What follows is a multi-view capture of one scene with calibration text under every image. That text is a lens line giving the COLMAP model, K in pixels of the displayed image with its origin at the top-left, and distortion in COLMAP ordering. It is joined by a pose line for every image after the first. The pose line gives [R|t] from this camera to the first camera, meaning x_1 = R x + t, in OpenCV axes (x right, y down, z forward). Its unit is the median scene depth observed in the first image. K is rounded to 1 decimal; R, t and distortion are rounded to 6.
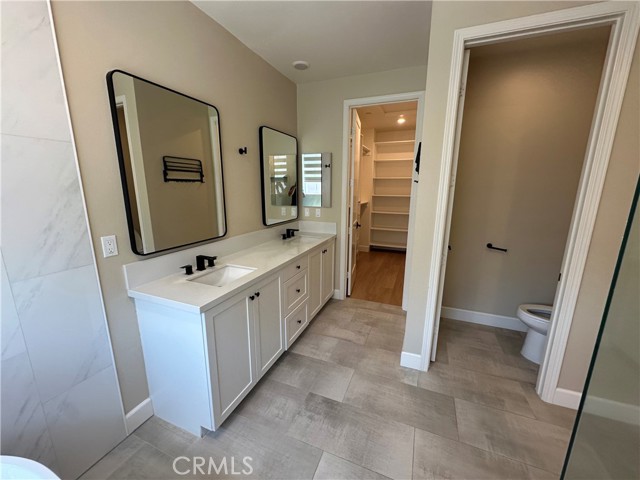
lens RADIAL K [[255.3, 0, 318.2], [0, 255.3, 241.3], [0, 0, 1]] dist [-0.001626, 0.000056]
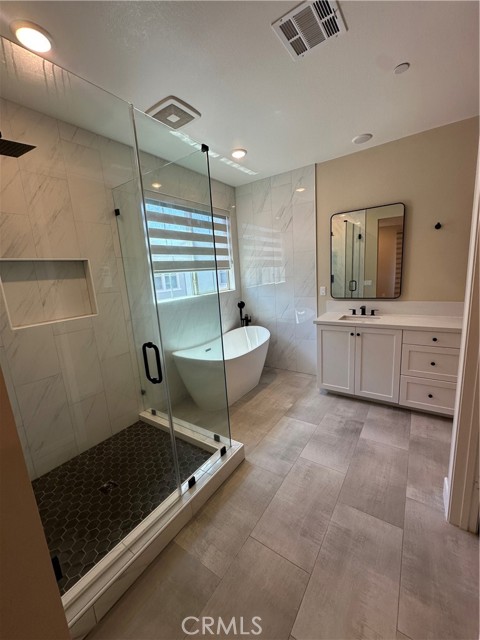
lens RADIAL K [[255.3, 0, 238.8], [0, 255.3, 320.3], [0, 0, 1]] dist [-0.001626, 0.000056]
pose [[-0.218137, 0.192597, -0.956725, 1.121692], [-0.139113, 0.964186, 0.225817, -0.097617], [0.965952, 0.182352, -0.183532, 0.482237]]
